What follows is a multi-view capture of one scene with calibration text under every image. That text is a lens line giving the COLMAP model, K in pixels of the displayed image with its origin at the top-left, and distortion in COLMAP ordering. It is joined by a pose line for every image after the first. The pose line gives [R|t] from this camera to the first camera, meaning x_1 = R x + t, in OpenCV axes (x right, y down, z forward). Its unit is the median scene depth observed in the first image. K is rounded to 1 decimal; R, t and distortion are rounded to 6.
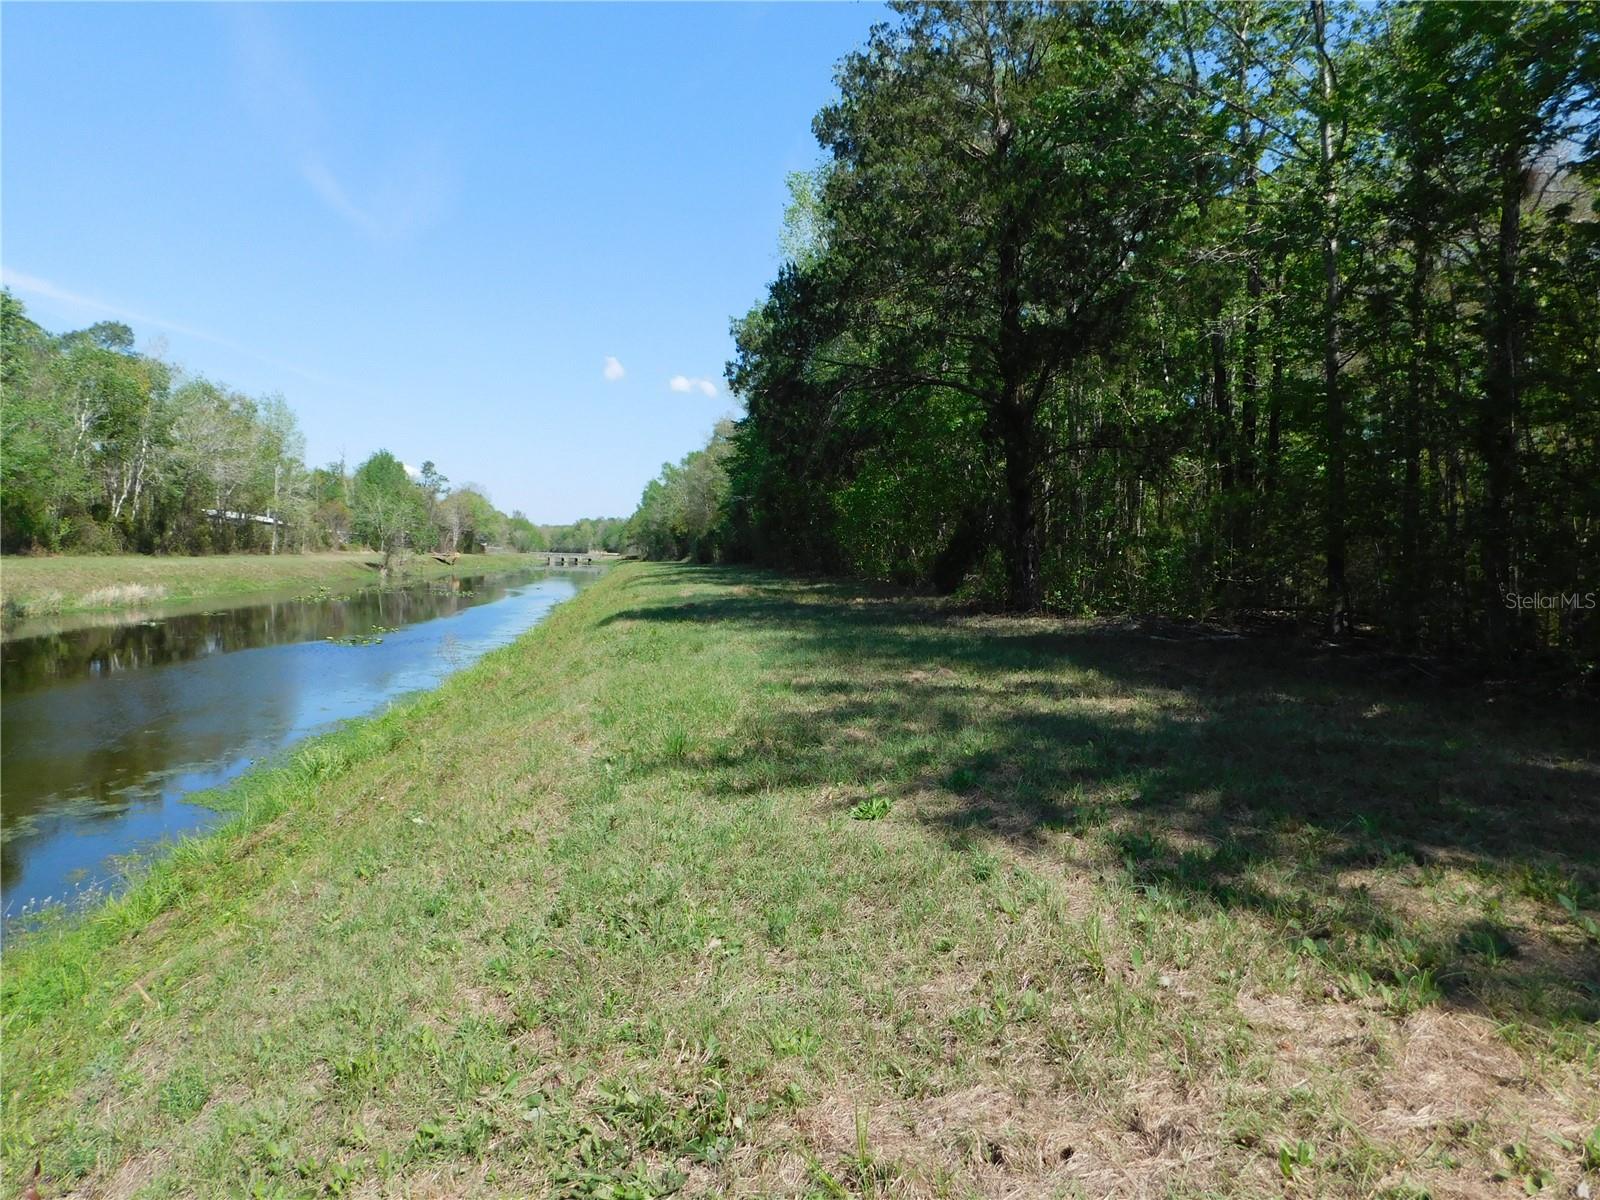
lens RADIAL K [[1037.1, 0, 800.0], [0, 1037.1, 600.0], [0, 0, 1]] dist [-0.083434, 0.054711]
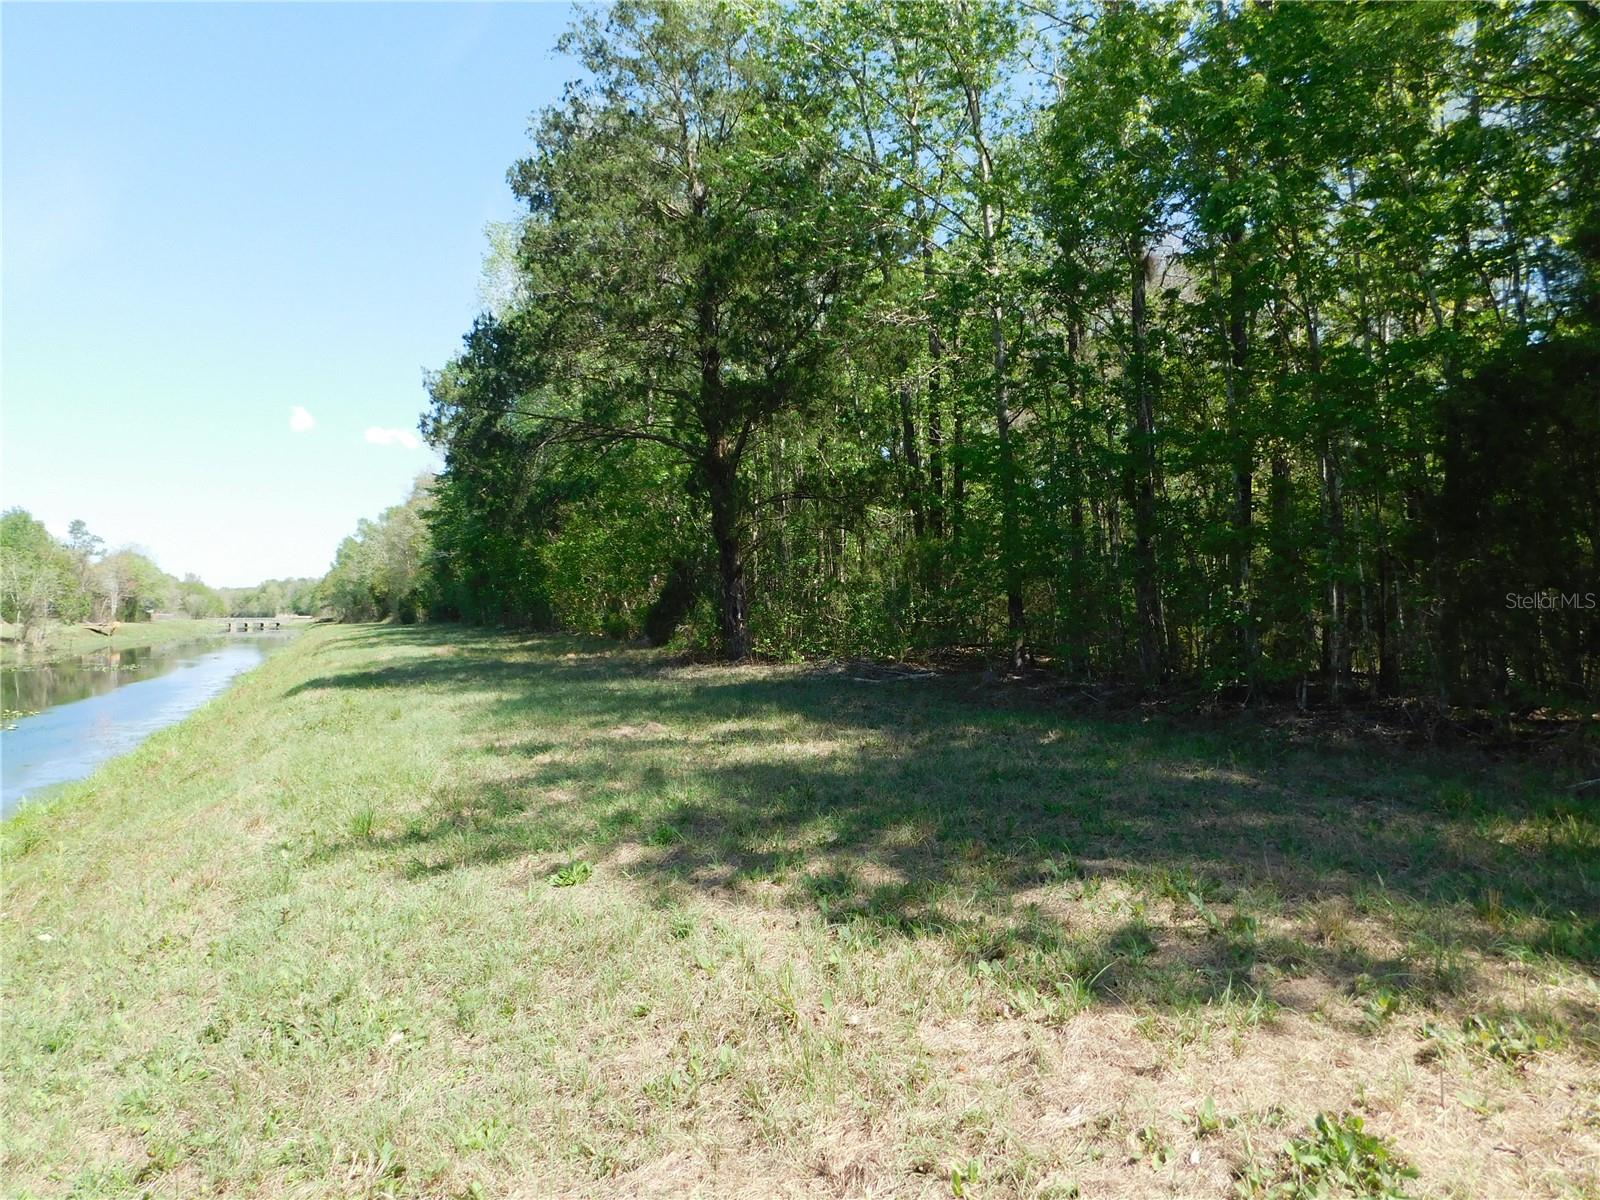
lens RADIAL K [[1037.1, 0, 800.0], [0, 1037.1, 600.0], [0, 0, 1]] dist [-0.083434, 0.054711]
pose [[0.962447, -0.032470, 0.269521, 0.005320], [0.045709, 0.998029, -0.042988, -0.000953], [-0.267594, 0.053693, 0.962035, -0.000576]]
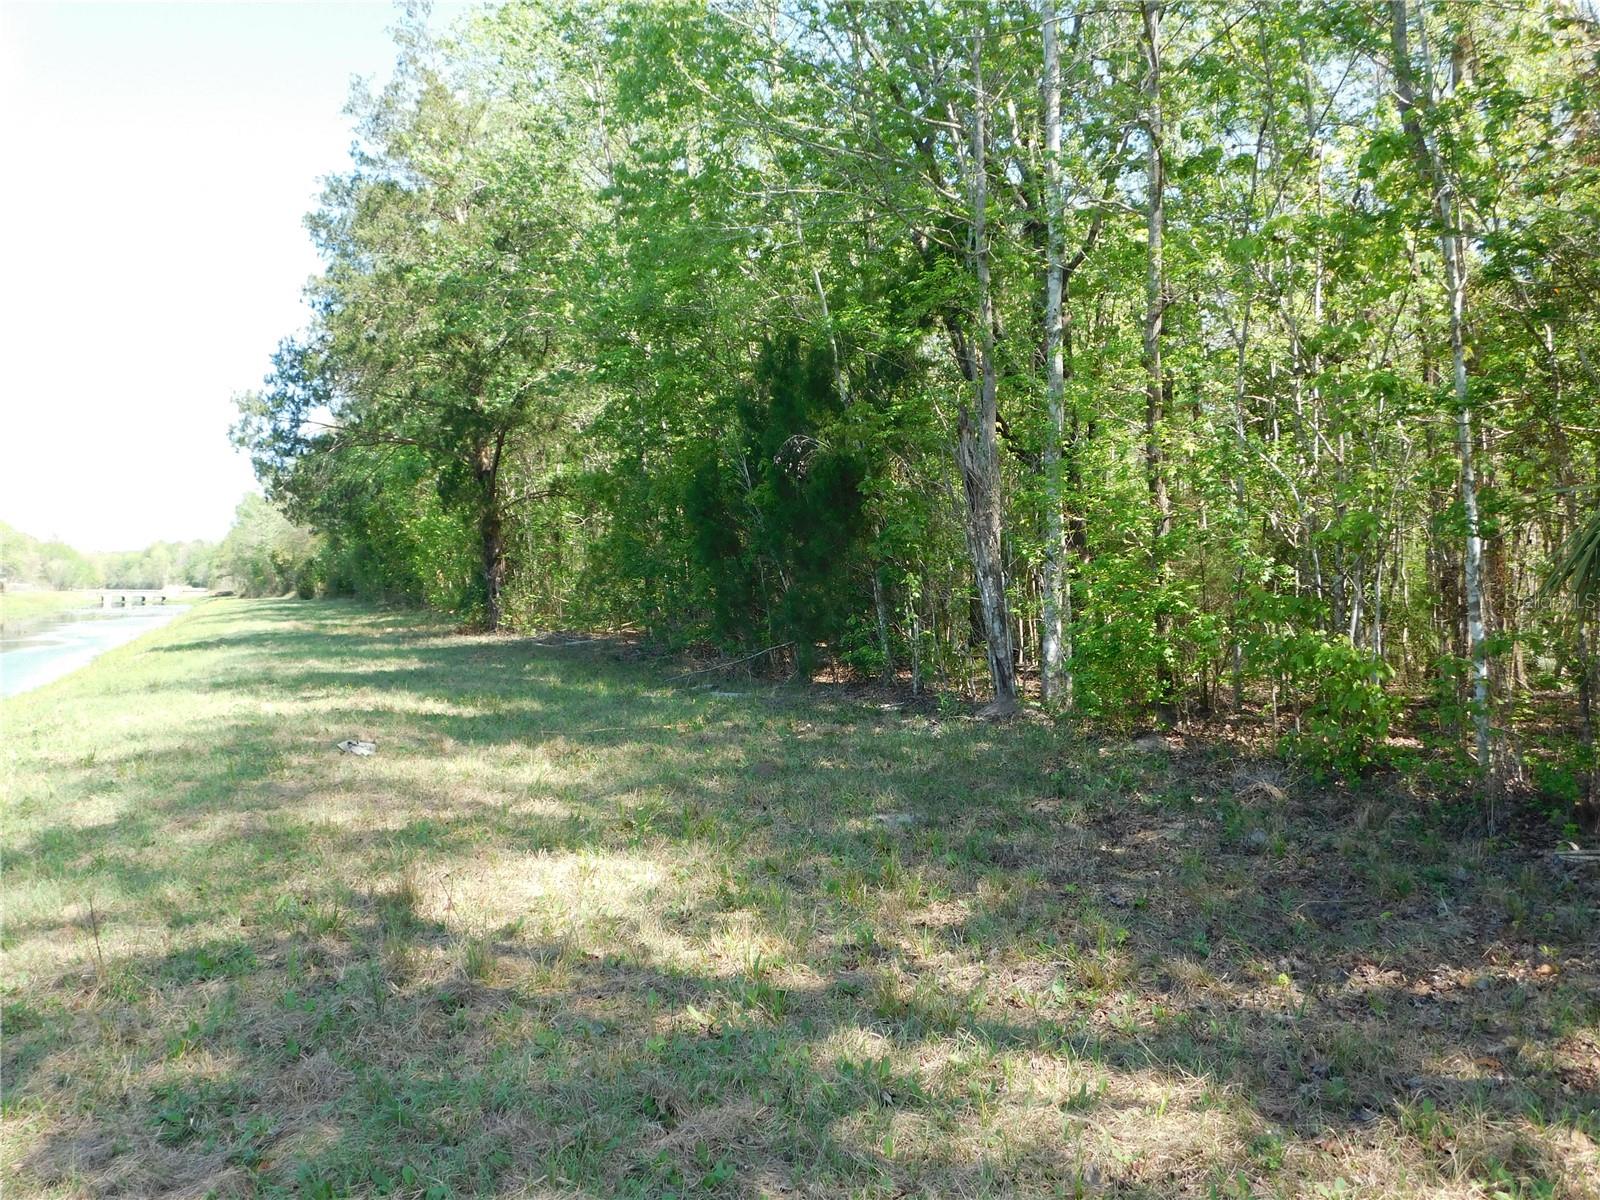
lens RADIAL K [[1467.4, 0, 800.0], [0, 1467.4, 600.0], [0, 0, 1]] dist [0.008787, 0.010812]
pose [[0.979843, -0.025690, 0.198109, 0.189903], [0.031541, 0.999153, -0.026434, 0.024832], [-0.197263, 0.032150, 0.979823, -0.646455]]
